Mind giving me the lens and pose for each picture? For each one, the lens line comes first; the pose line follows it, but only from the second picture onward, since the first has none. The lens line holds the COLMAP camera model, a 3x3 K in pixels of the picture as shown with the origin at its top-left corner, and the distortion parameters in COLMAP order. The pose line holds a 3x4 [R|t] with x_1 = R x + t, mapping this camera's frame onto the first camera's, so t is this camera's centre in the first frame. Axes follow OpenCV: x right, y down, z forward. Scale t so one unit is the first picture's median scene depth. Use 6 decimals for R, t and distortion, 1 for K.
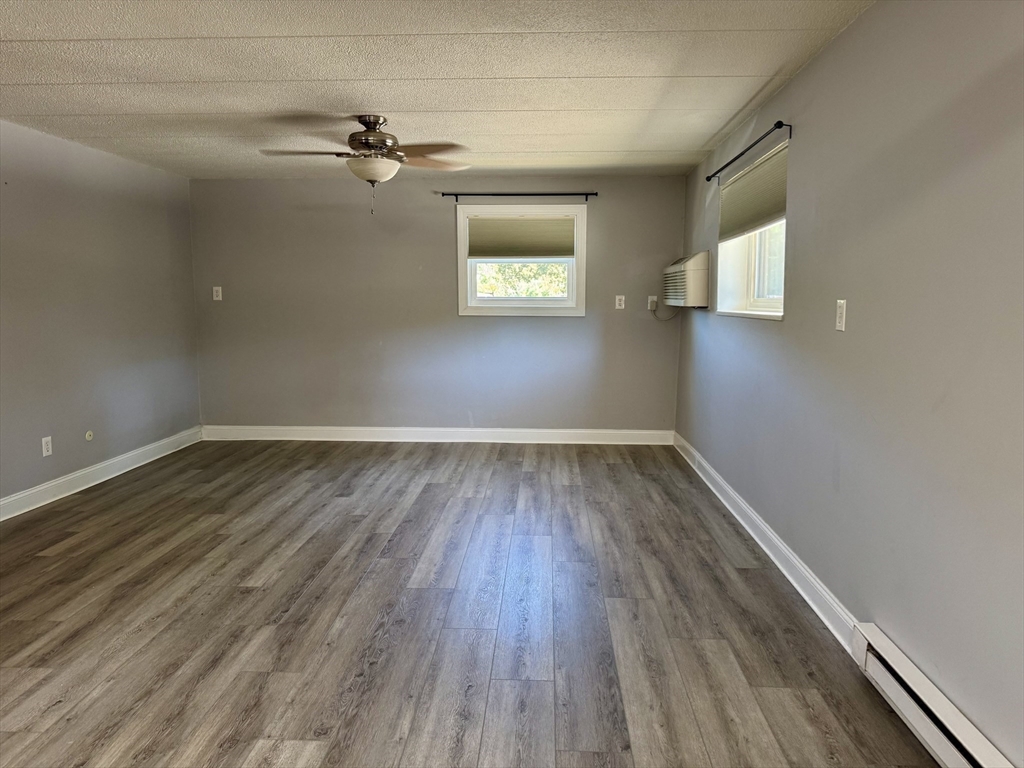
lens RADIAL K [[723.0, 0, 519.1], [0, 723.0, 384.9], [0, 0, 1]] dist [0.080372, -0.104214]
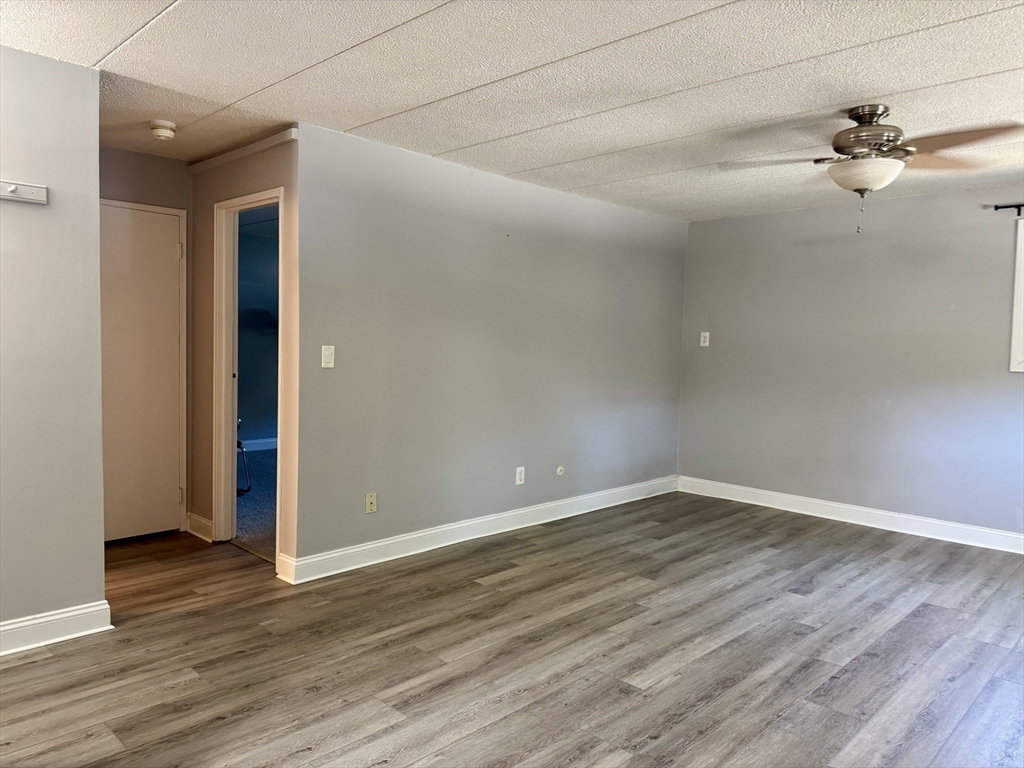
lens RADIAL K [[729.7, 0, 508.1], [0, 729.7, 381.6], [0, 0, 1]] dist [0.058862, -0.076817]
pose [[0.746099, 0.055641, -0.663506, 0.046770], [-0.103343, 0.994103, -0.032843, -0.018146], [0.657766, 0.093073, 0.747450, 0.206319]]
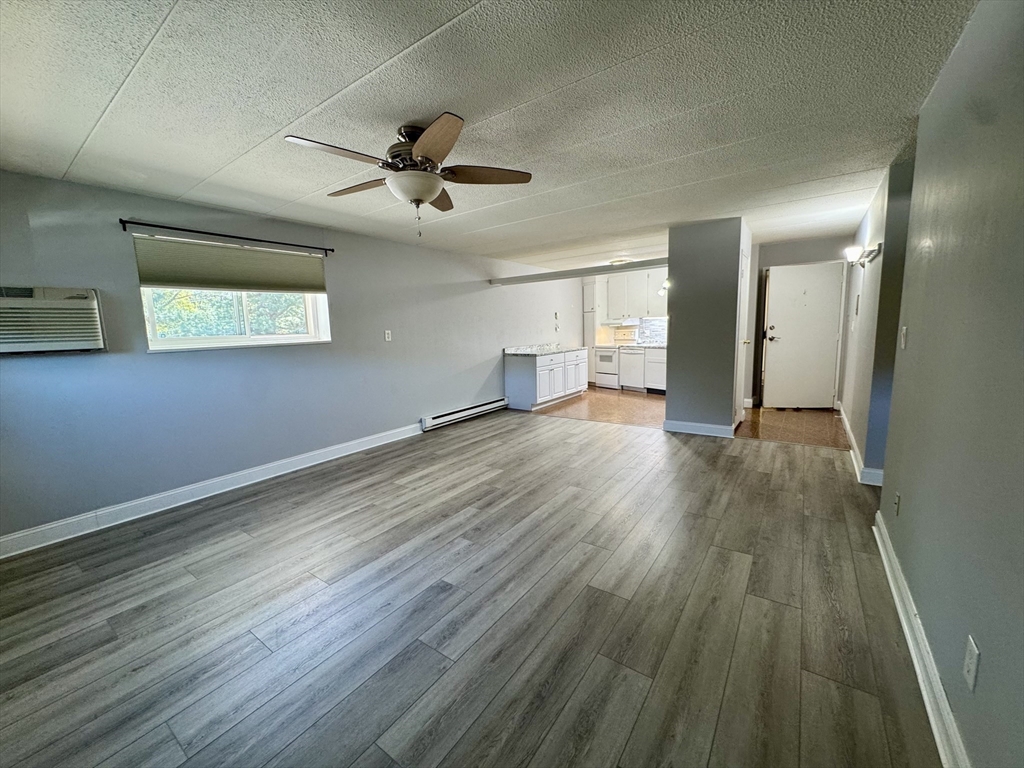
lens RADIAL K [[411.4, 0, 506.6], [0, 411.4, 382.2], [0, 0, 1]] dist [0.001461, 0.000124]
pose [[-0.834247, -0.047378, 0.549352, -0.615986], [0.097590, 0.967886, 0.231673, -0.176127], [-0.542686, 0.246884, -0.802833, 1.473745]]
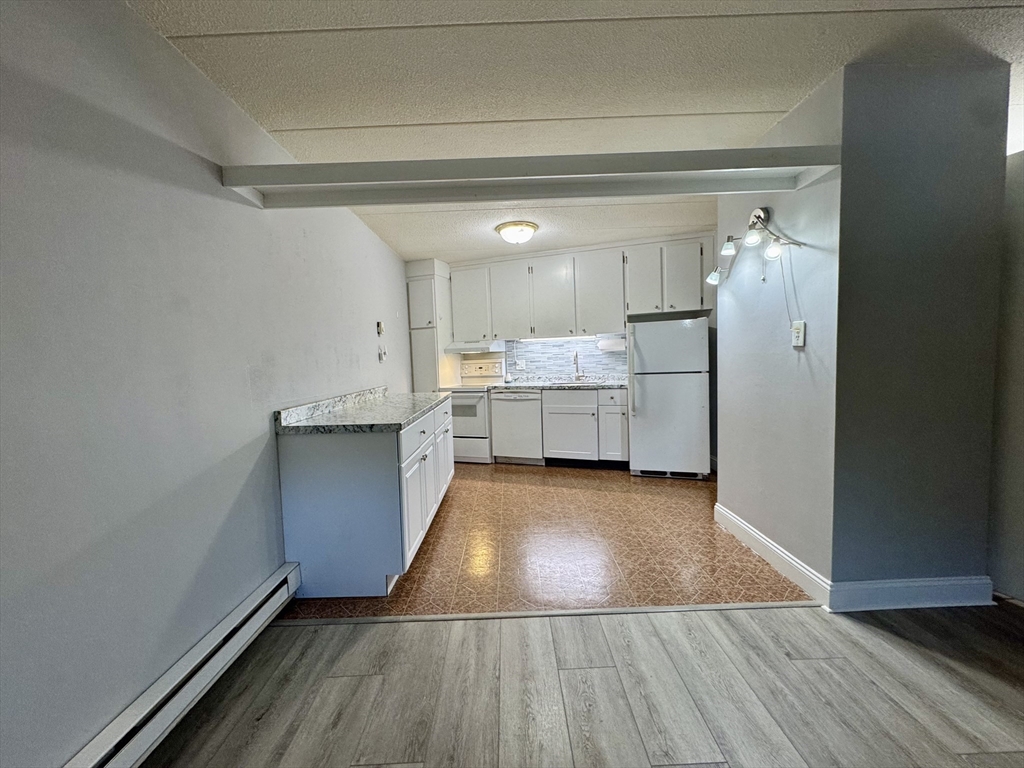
lens RADIAL K [[410.8, 0, 513.4], [0, 410.8, 381.8], [0, 0, 1]] dist [-0.012174, -0.000055]
pose [[-0.997669, 0.035557, -0.058248, 0.018916], [0.024538, 0.983363, 0.179988, -0.050090], [0.063679, 0.178139, -0.981943, 0.659931]]
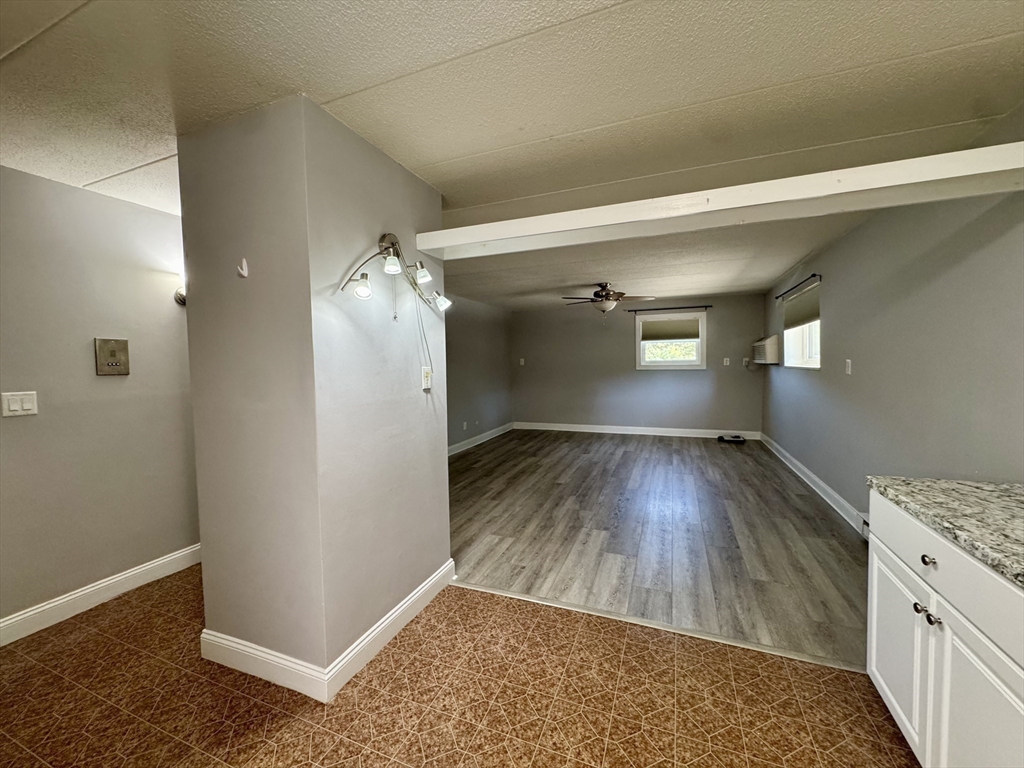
lens RADIAL K [[416.5, 0, 508.7], [0, 416.5, 380.1], [0, 0, 1]] dist [-0.001062, -0.000166]
pose [[0.943957, -0.005015, -0.330031, -0.056608], [-0.019149, 0.997368, -0.069927, 0.029964], [0.329514, 0.072328, 0.941376, -0.299493]]
